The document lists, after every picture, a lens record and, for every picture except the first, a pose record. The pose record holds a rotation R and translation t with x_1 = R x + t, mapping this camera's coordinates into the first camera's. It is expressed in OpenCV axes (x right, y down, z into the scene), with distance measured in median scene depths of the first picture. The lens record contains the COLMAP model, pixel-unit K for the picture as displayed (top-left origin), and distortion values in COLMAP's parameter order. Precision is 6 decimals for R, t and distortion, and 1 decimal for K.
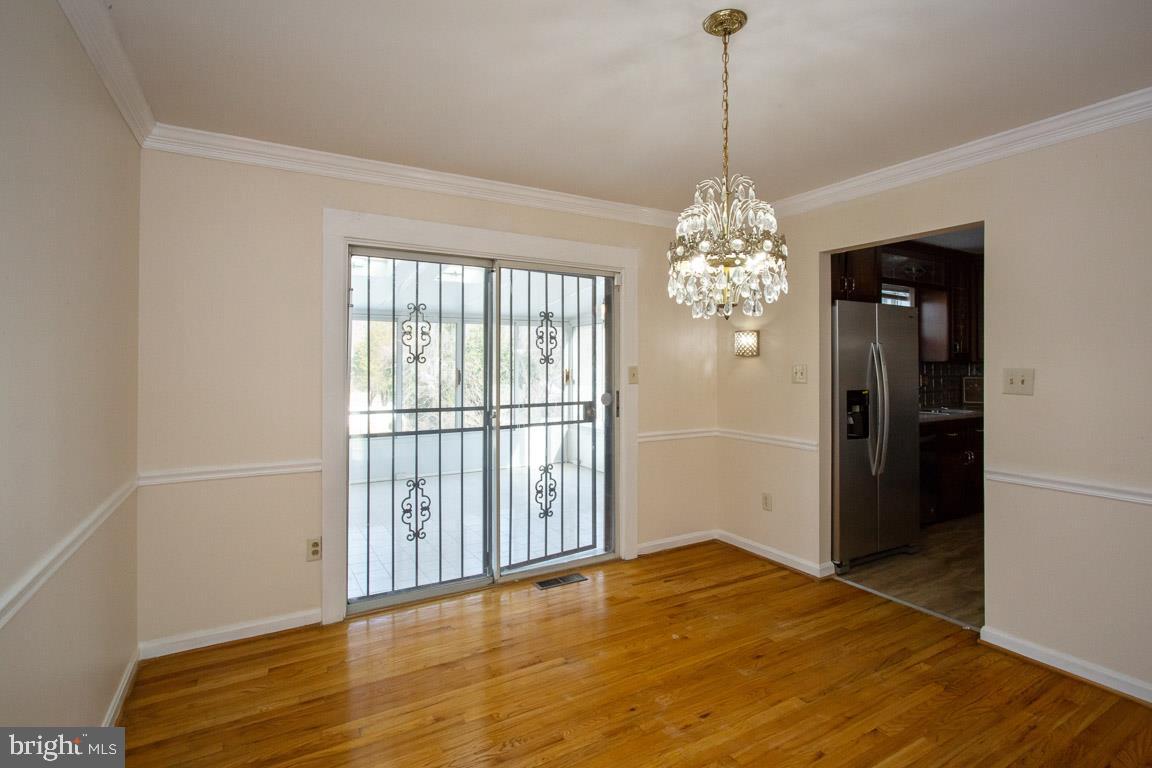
lens RADIAL K [[560.3, 0, 589.7], [0, 560.3, 363.5], [0, 0, 1]] dist [-0.002602, 0.000312]
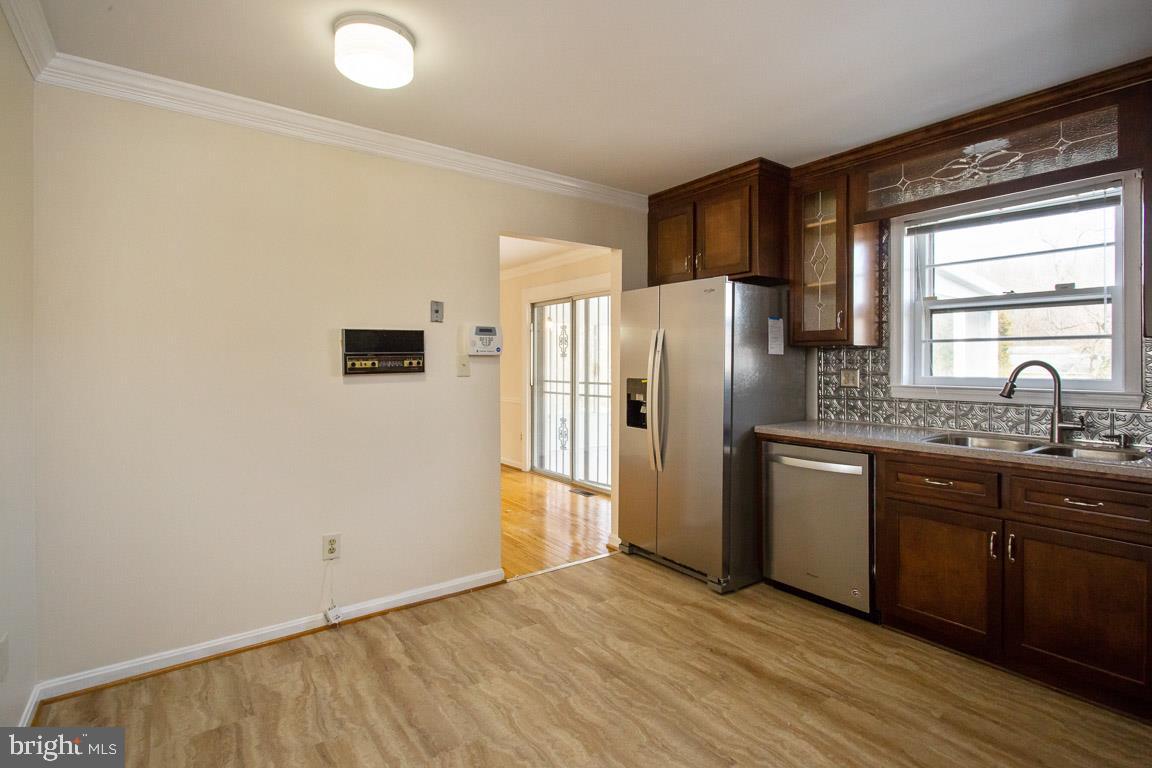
lens RADIAL K [[560.3, 0, 589.7], [0, 560.3, 363.5], [0, 0, 1]] dist [-0.002602, 0.000312]
pose [[0.113638, -0.000532, -0.993522, 1.474333], [0.005758, 0.999983, 0.000123, 0.019834], [0.993506, -0.005735, 0.113639, 0.808659]]
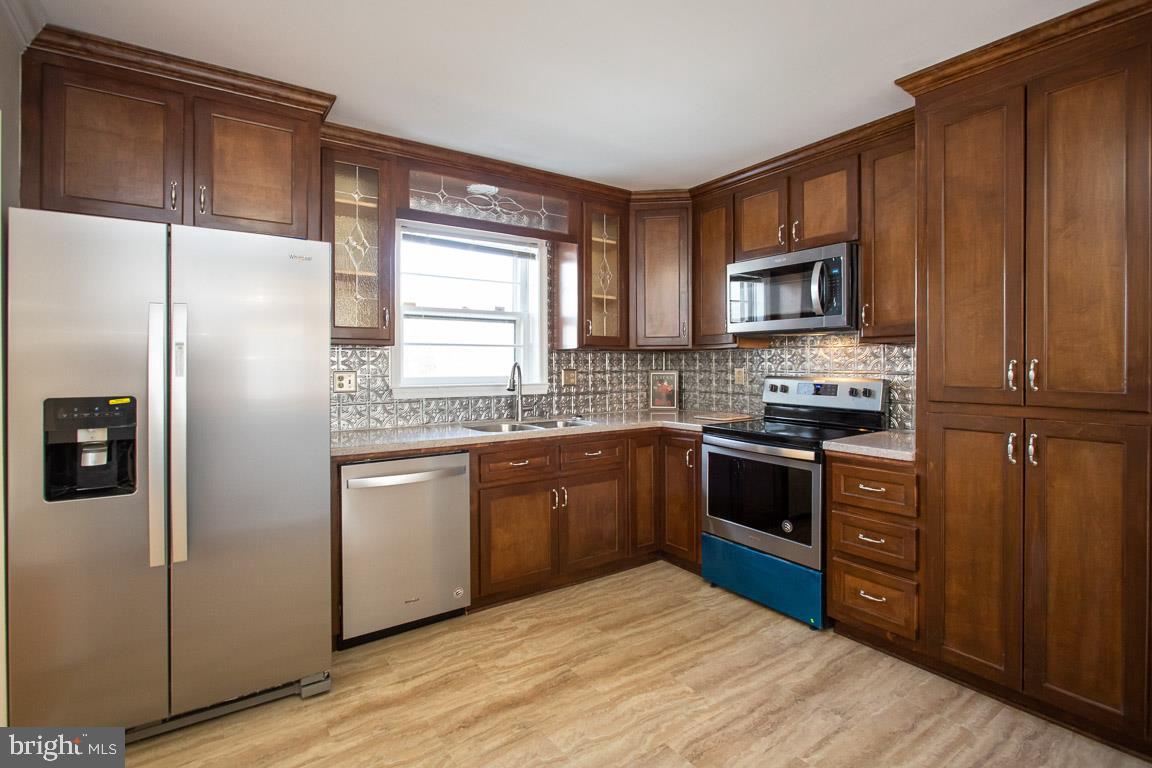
lens RADIAL K [[560.3, 0, 589.7], [0, 560.3, 363.5], [0, 0, 1]] dist [-0.002602, 0.000312]
pose [[0.996186, -0.004794, 0.087128, 0.876707], [0.004422, 0.999980, 0.004466, 0.017875], [-0.087148, -0.004064, 0.996187, 0.478035]]
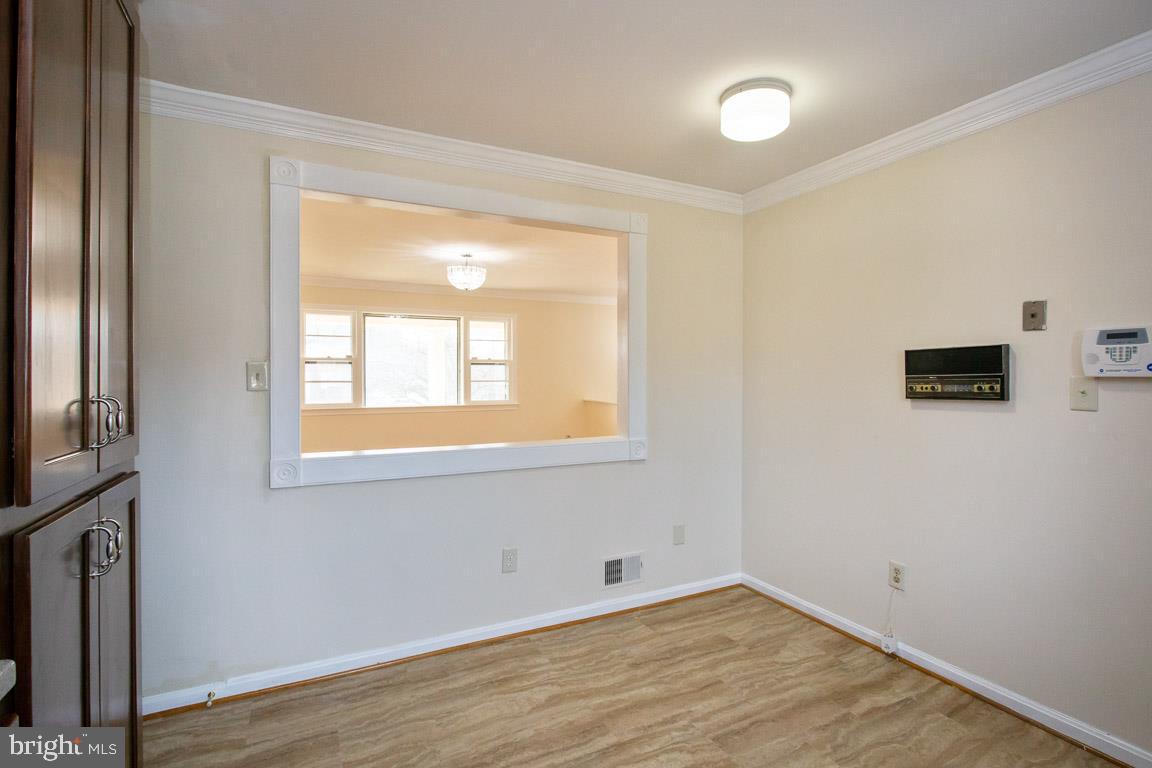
lens RADIAL K [[560.0, 0, 584.6], [0, 560.0, 383.5], [0, 0, 1]] dist [-0.001054, 0.000578]
pose [[-0.997882, -0.001576, 0.065033, 1.046893], [-0.000980, 0.999957, 0.009189, 0.007526], [-0.065045, 0.009106, -0.997841, 1.299175]]
